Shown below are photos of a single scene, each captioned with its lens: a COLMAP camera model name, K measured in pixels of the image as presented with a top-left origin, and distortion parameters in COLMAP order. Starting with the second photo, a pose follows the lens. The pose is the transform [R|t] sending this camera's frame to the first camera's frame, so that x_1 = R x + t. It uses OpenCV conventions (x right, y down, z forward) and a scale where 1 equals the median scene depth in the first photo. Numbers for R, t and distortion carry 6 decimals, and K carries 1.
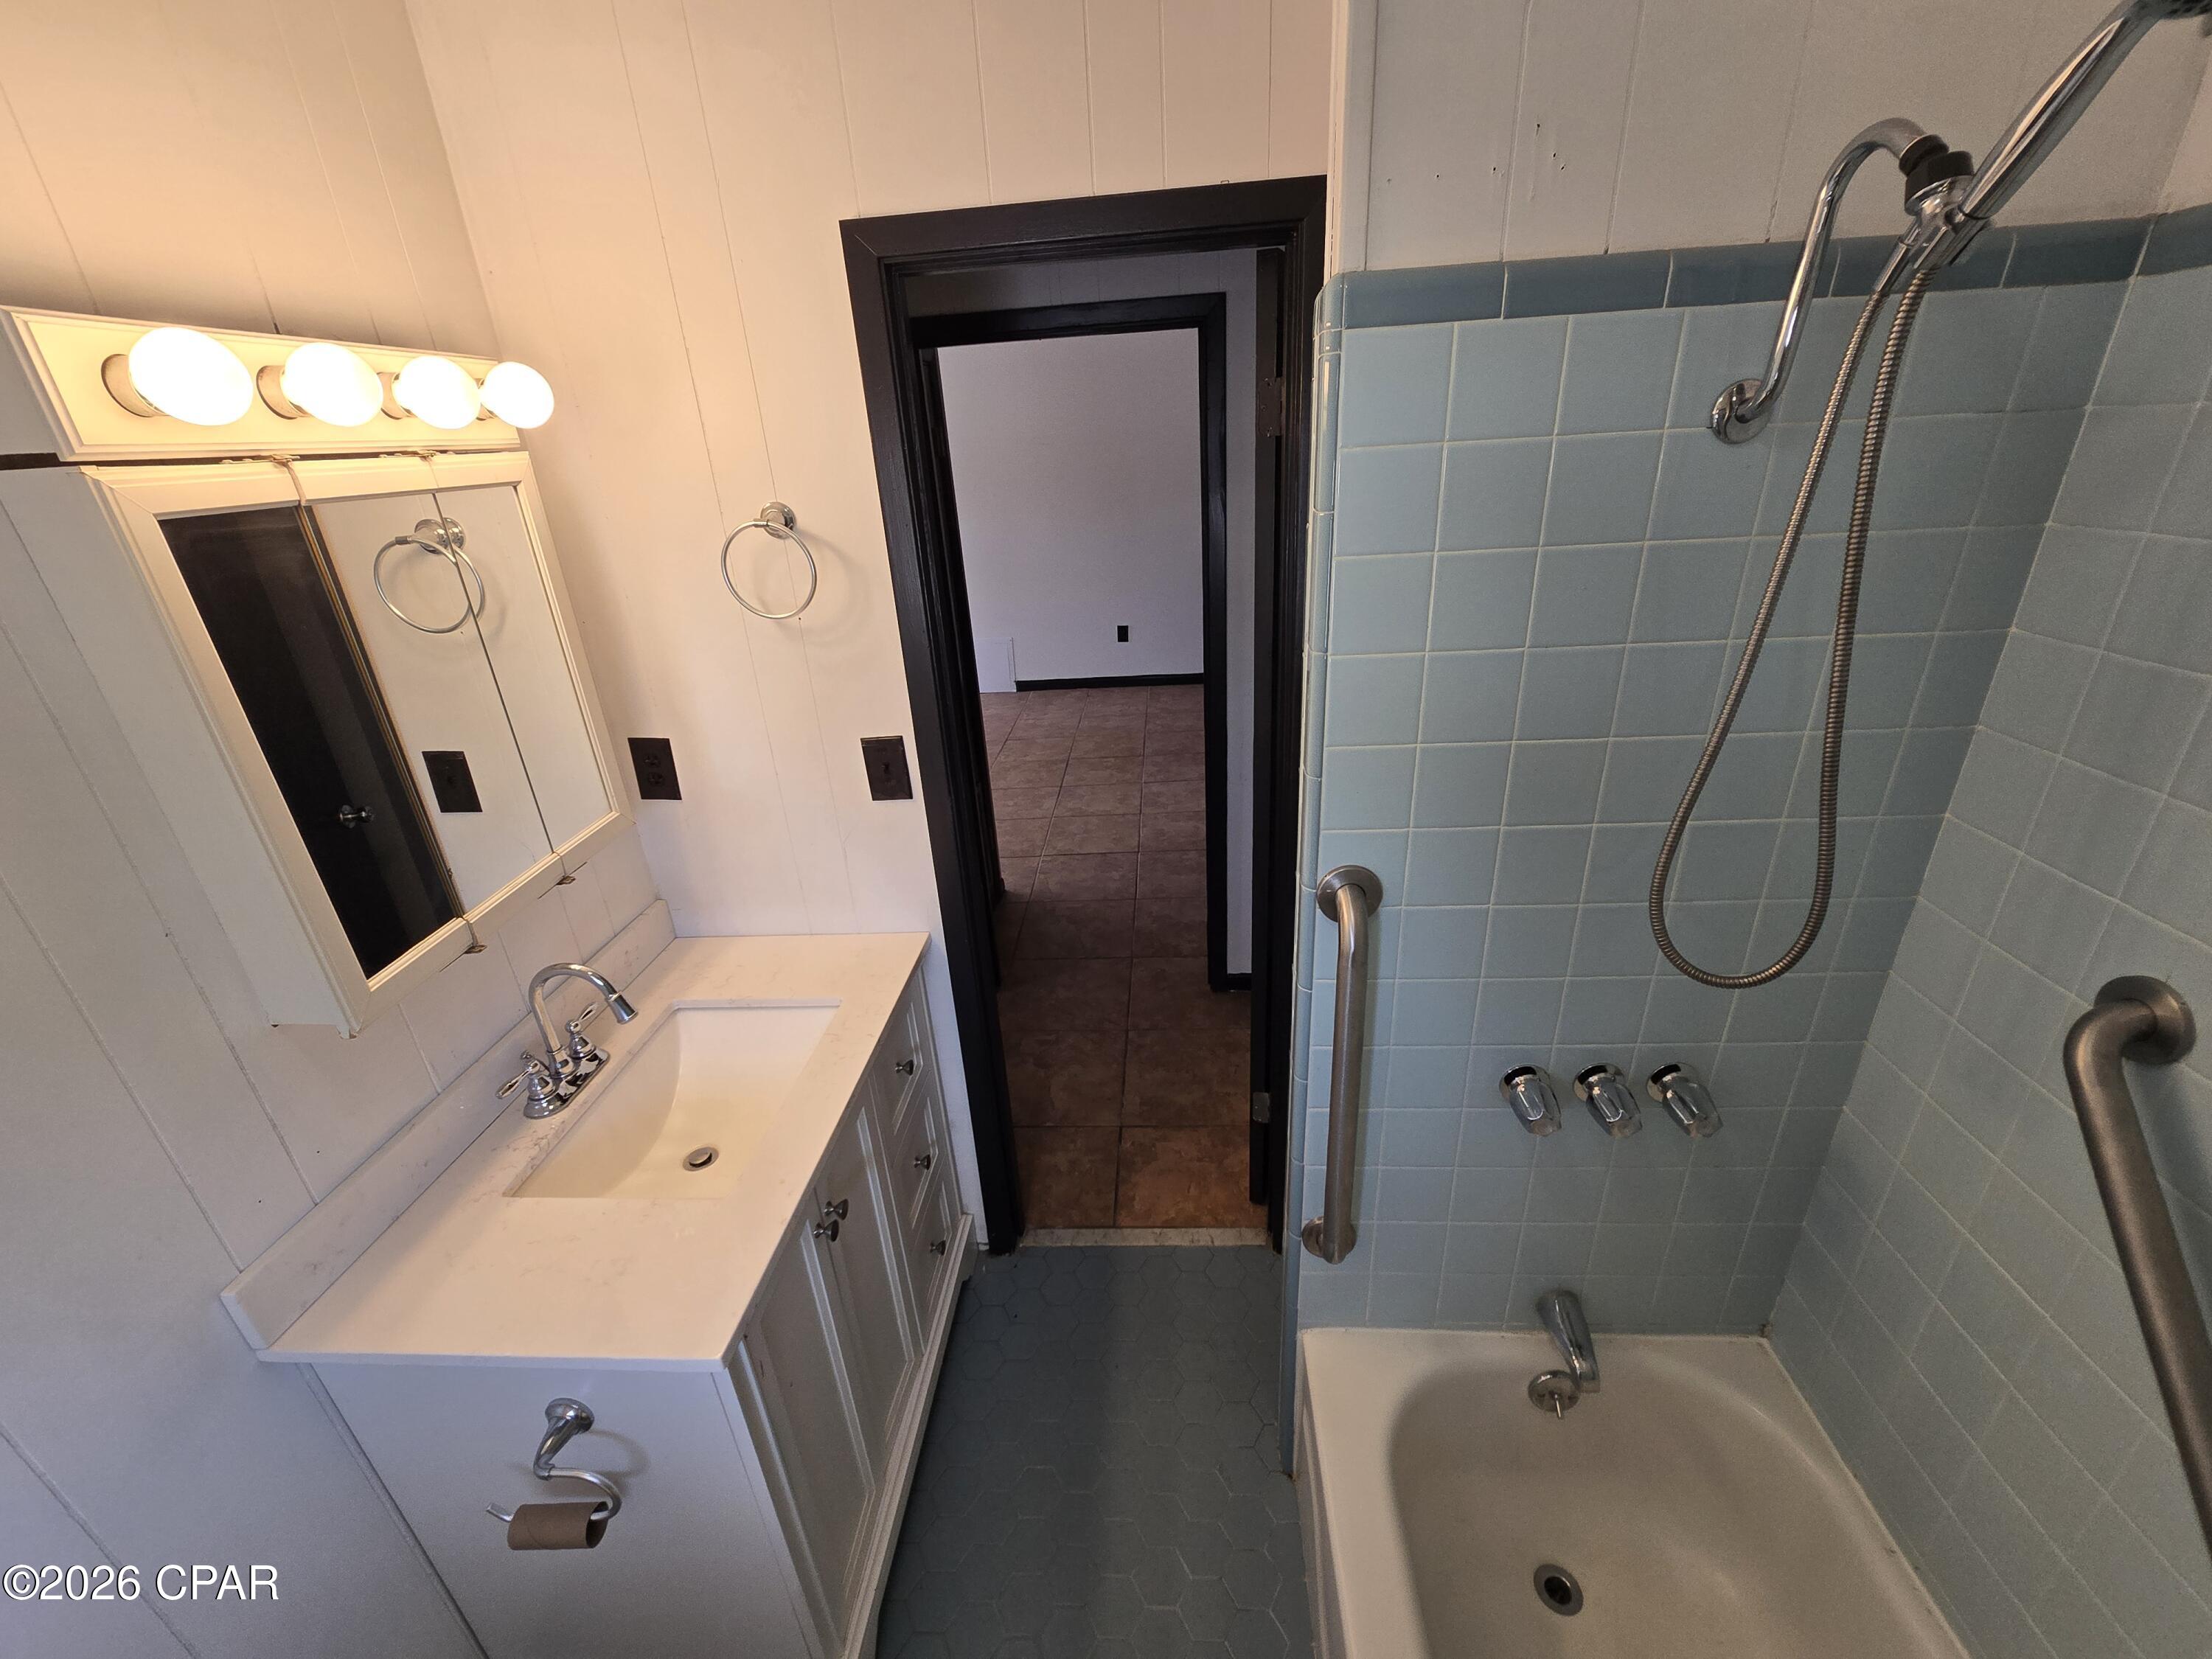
lens RADIAL K [[904.0, 0, 1107.9], [0, 904.0, 838.8], [0, 0, 1]] dist [0.000627, -0.004176]
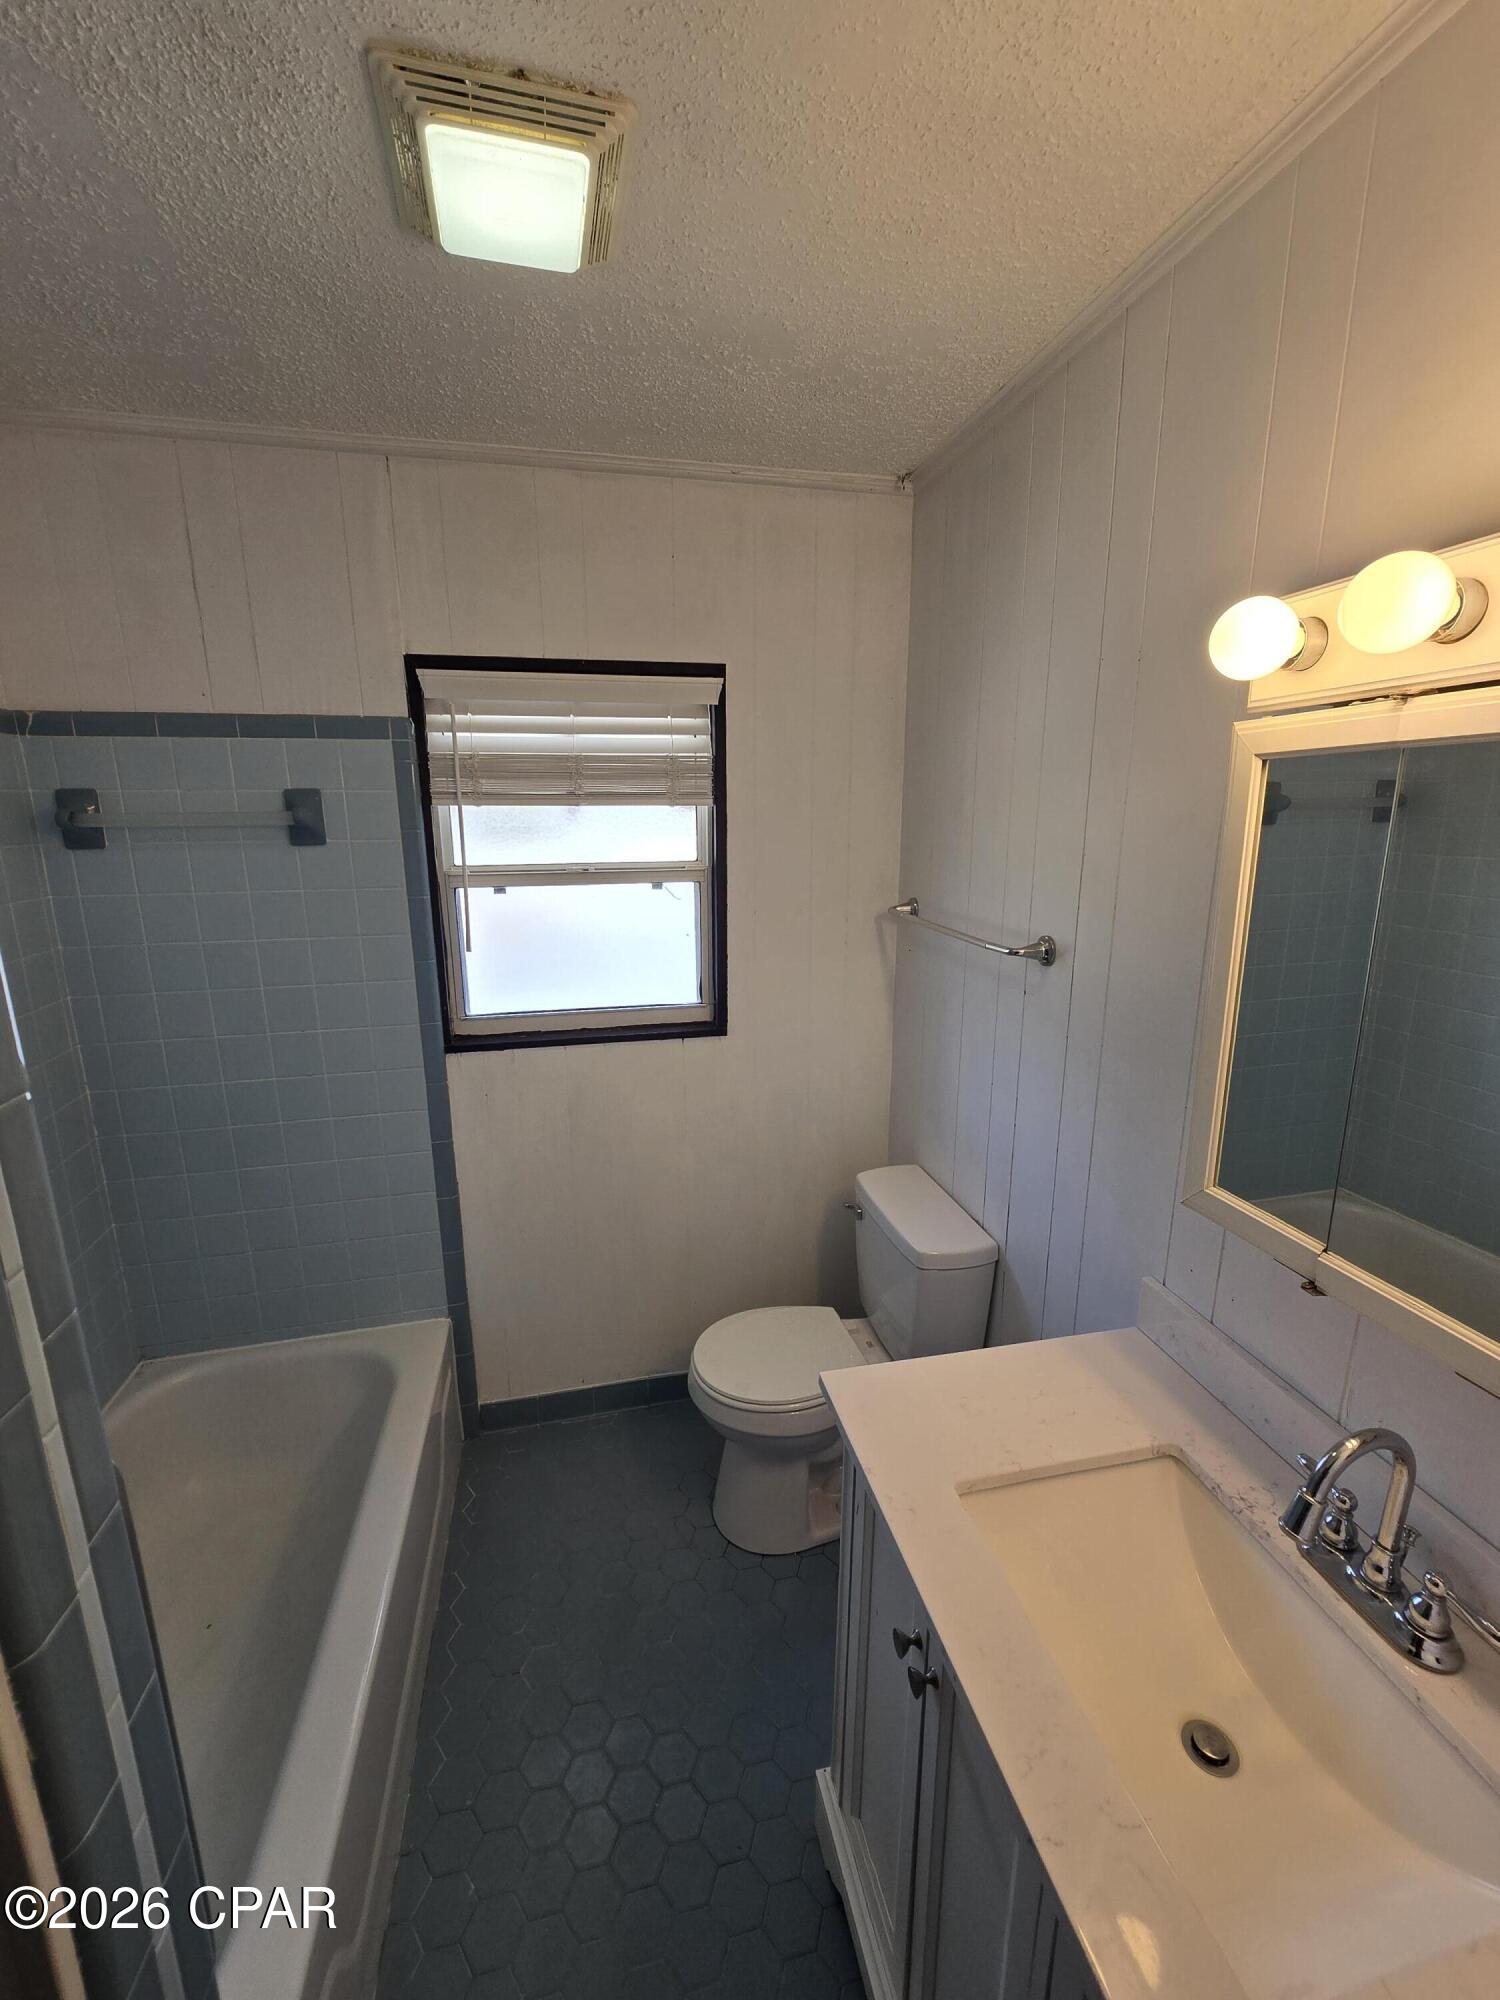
lens RADIAL K [[817.4, 0, 750.0], [0, 817.4, 1000.0], [0, 0, 1]] dist [0.000627, -0.004176]
pose [[-0.957636, 0.116182, -0.263504, -0.052558], [-0.067350, 0.799279, 0.597175, -0.489051], [0.279994, 0.589623, -0.757594, 1.264632]]
